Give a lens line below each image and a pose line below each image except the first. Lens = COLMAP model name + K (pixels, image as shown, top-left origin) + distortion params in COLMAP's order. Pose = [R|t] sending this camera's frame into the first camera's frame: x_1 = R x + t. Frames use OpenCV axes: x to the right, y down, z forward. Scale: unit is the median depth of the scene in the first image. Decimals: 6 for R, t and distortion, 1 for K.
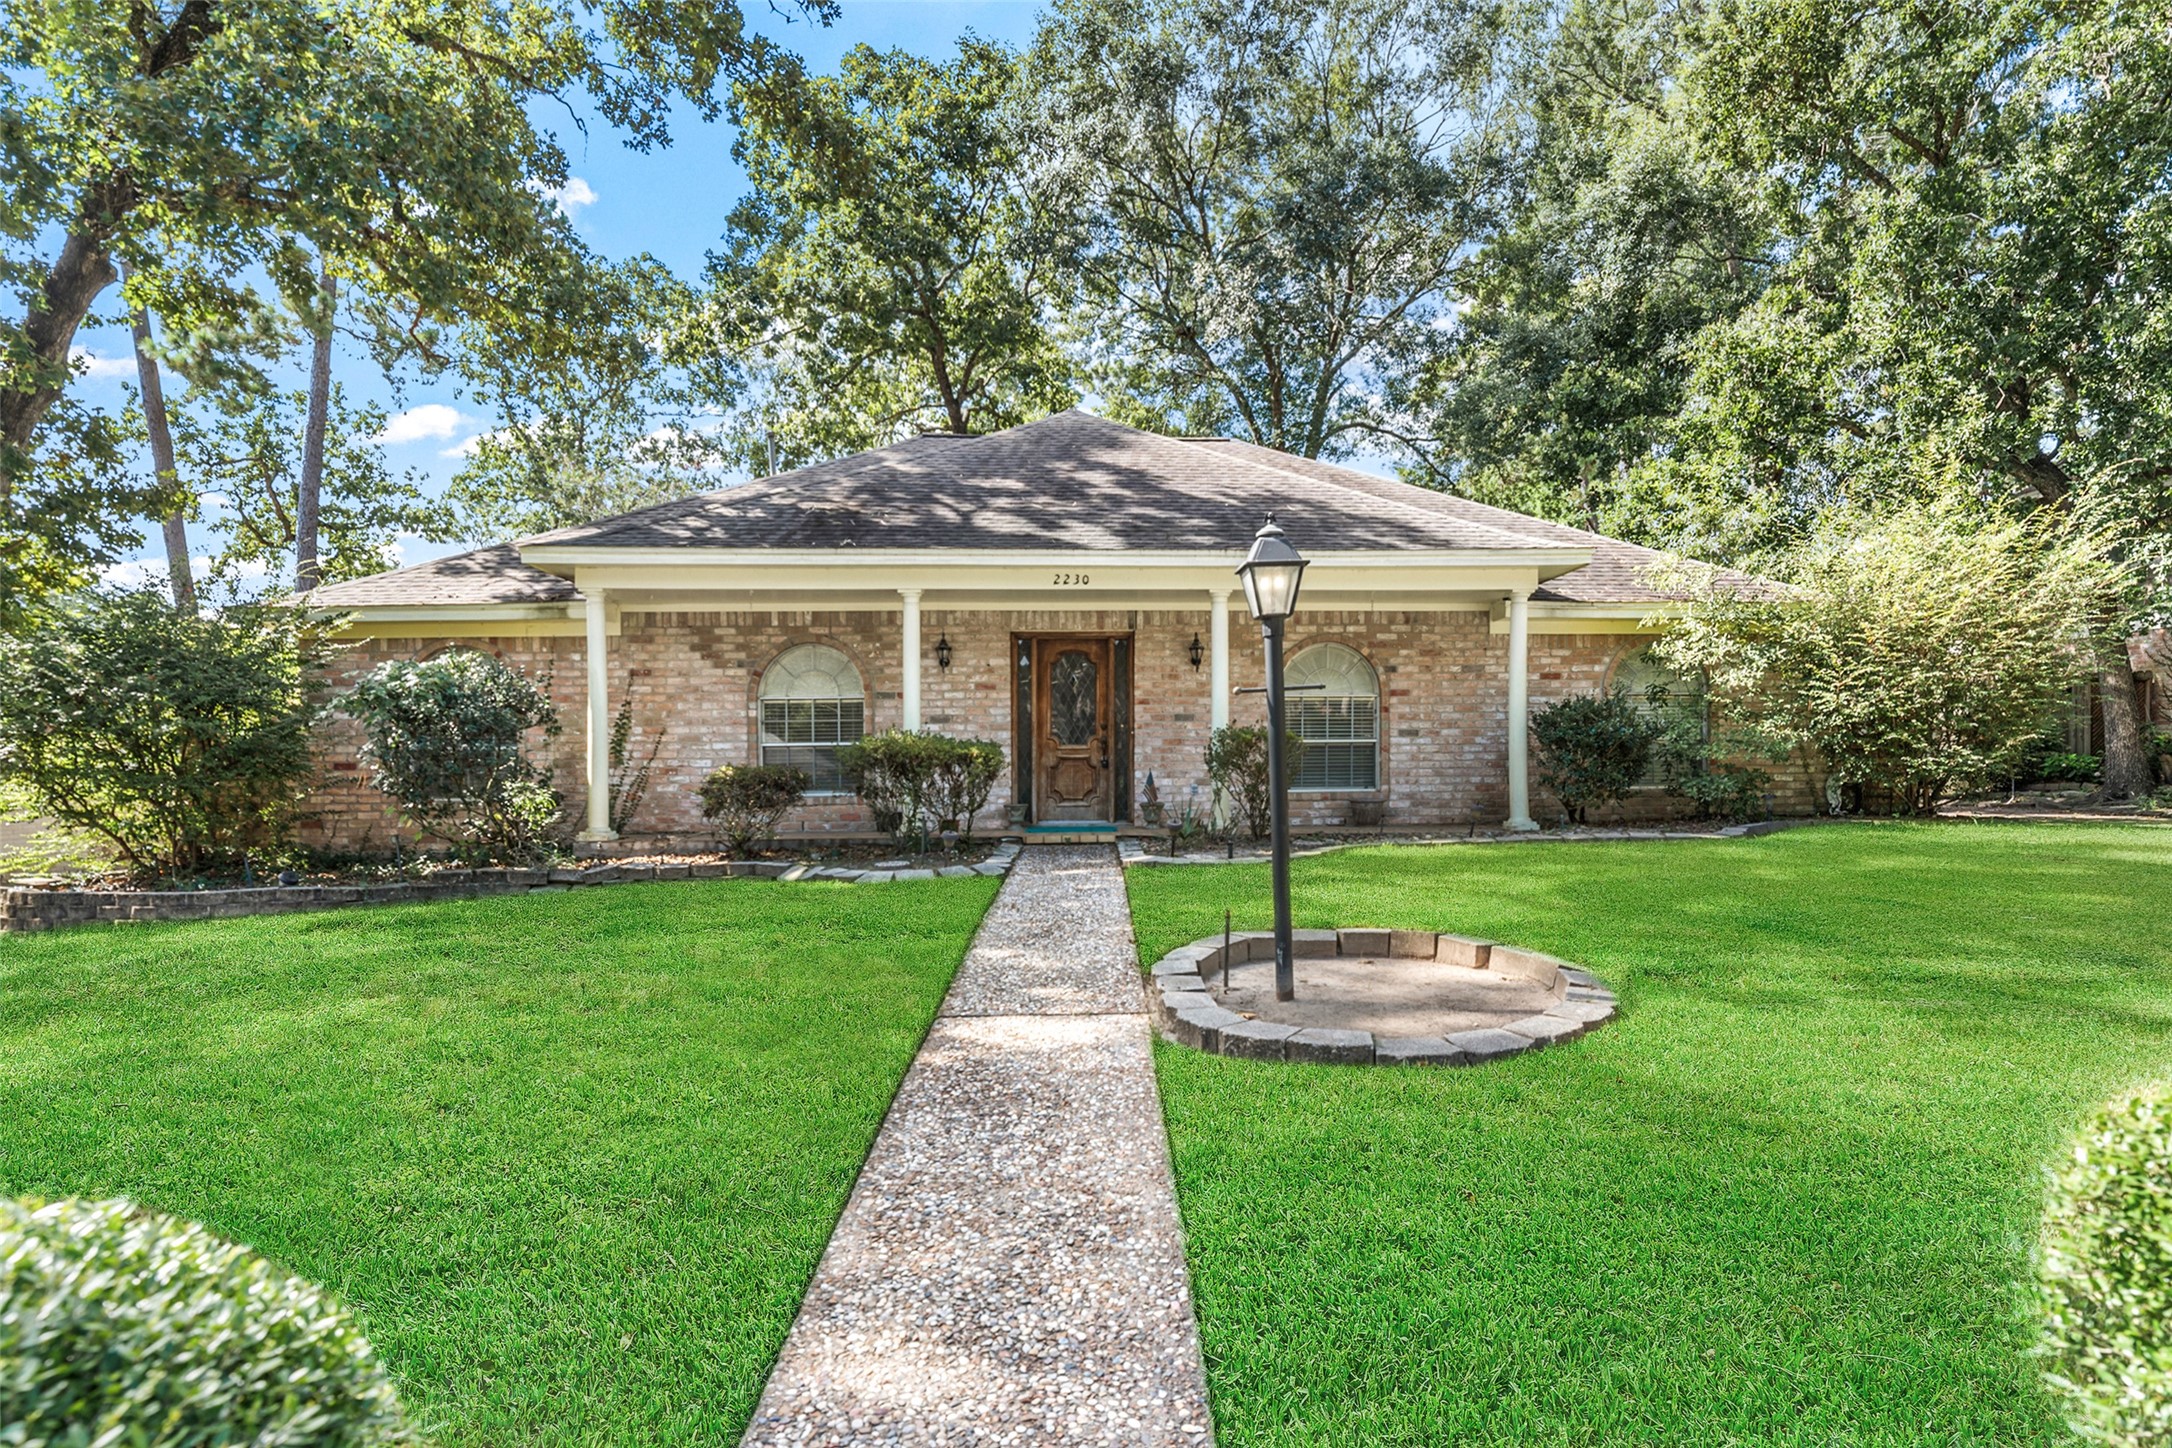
lens RADIAL K [[1064.6, 0, 1089.8], [0, 1064.6, 736.4], [0, 0, 1]] dist [0.001153, 0.001041]
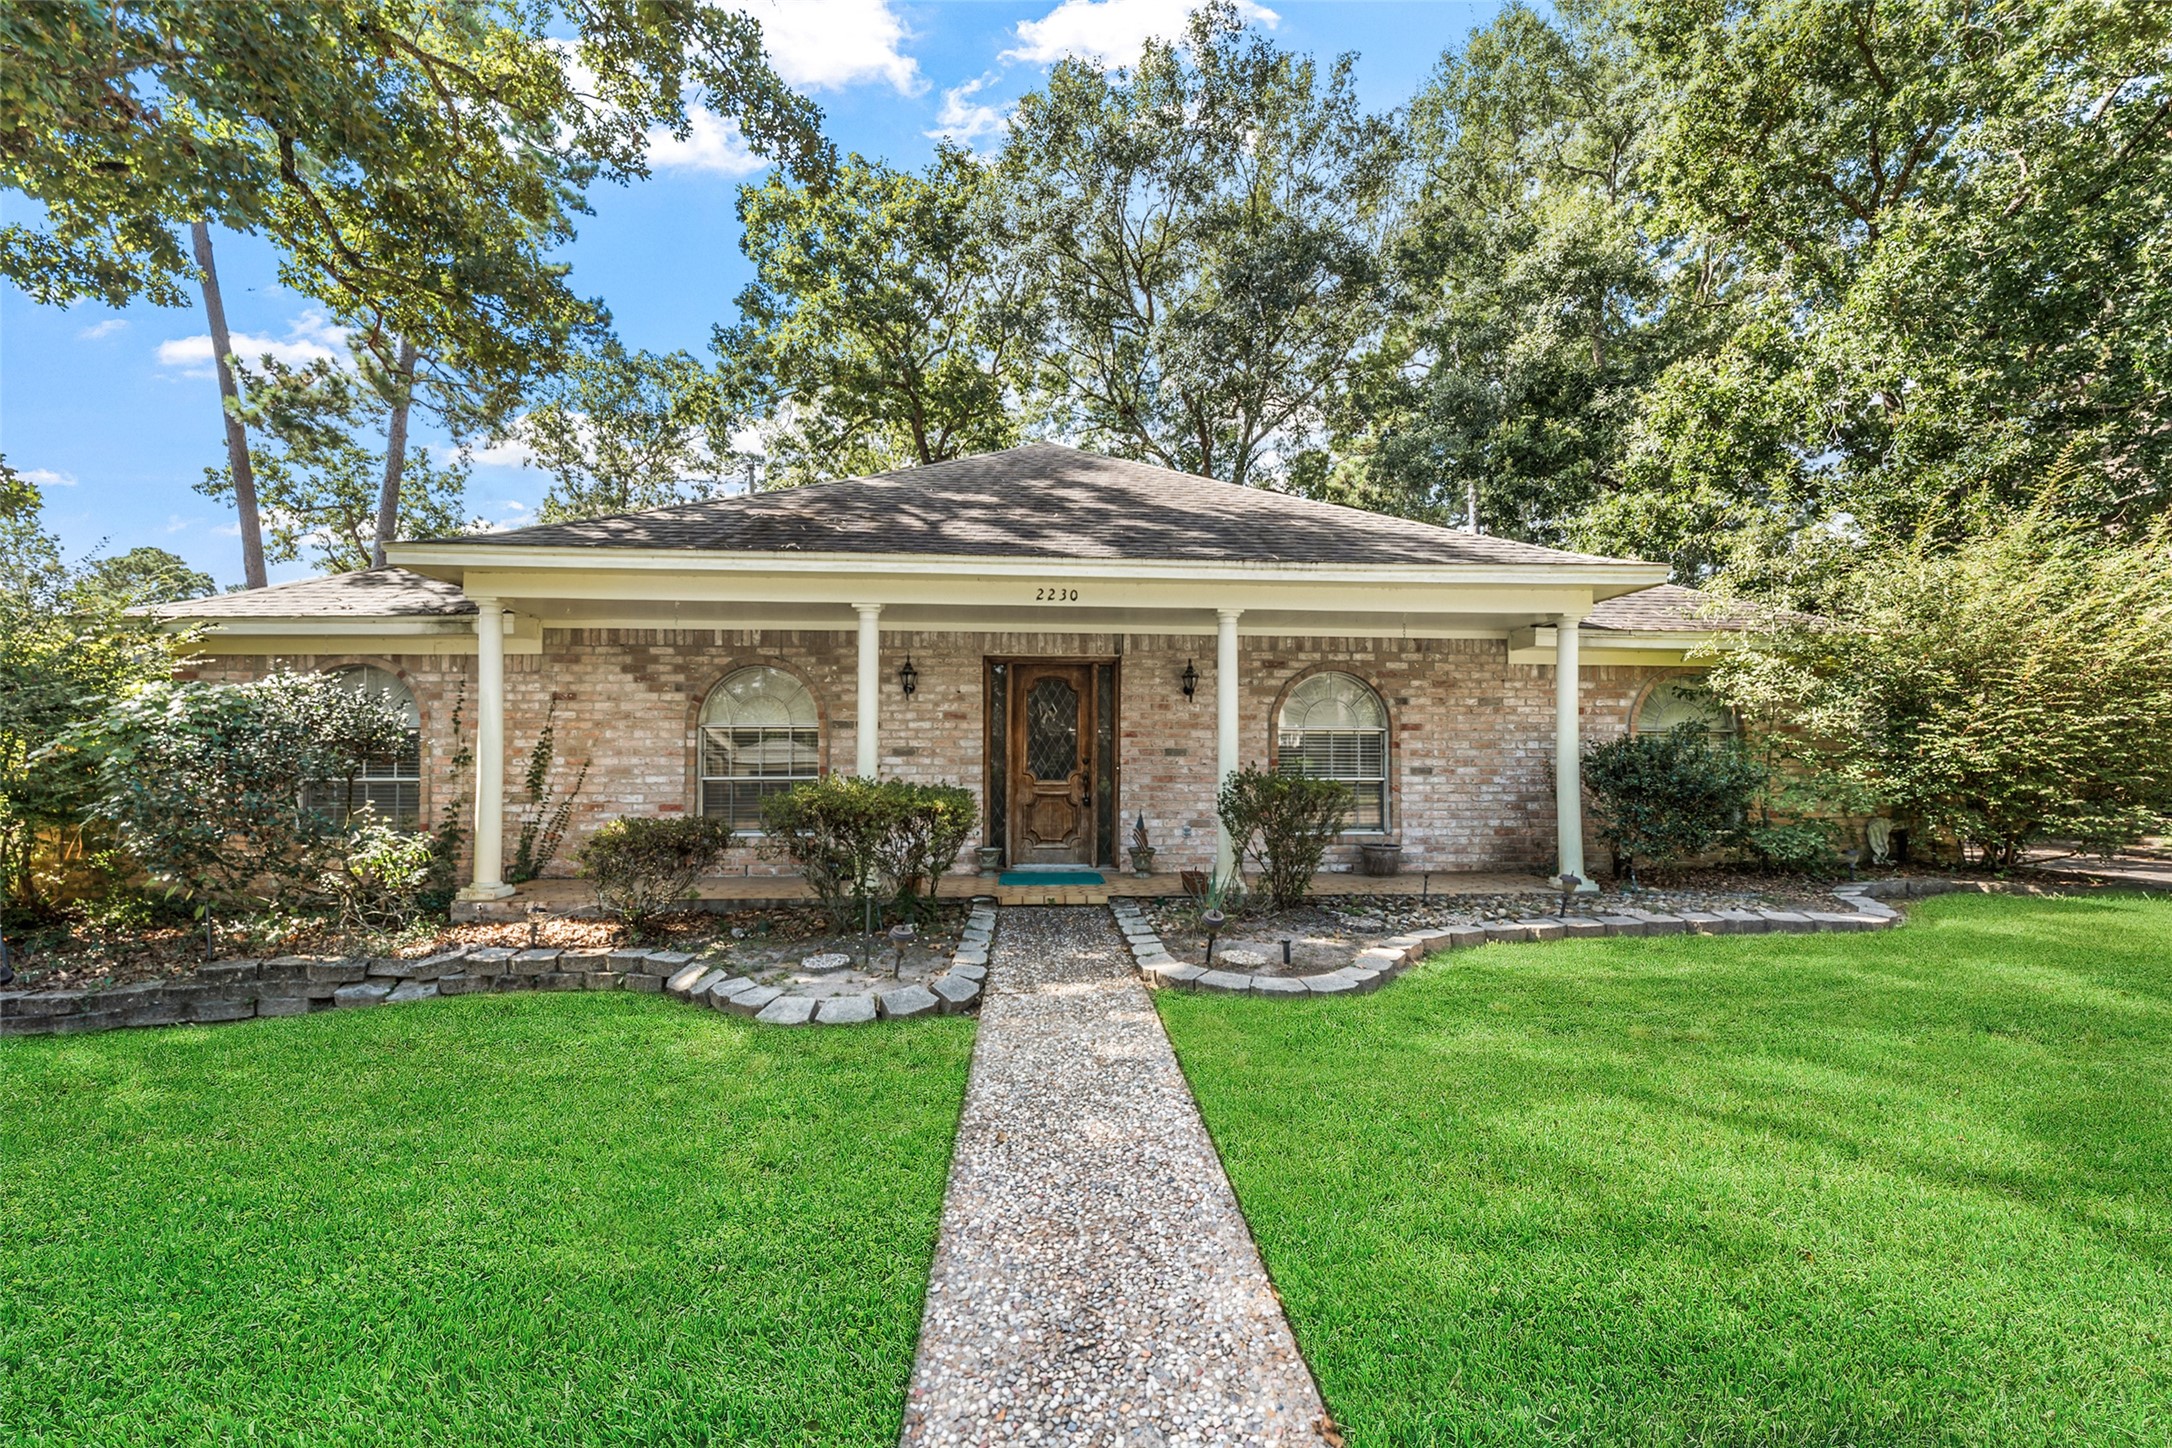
lens RADIAL K [[772.4, 0, 1087.7], [0, 772.4, 728.2], [0, 0, 1]] dist [-0.002182, 0.000054]
pose [[0.997453, 0.006675, 0.071016, -0.031367], [-0.005808, 0.999906, -0.012405, -0.028037], [-0.071092, 0.011961, 0.997398, 0.330639]]
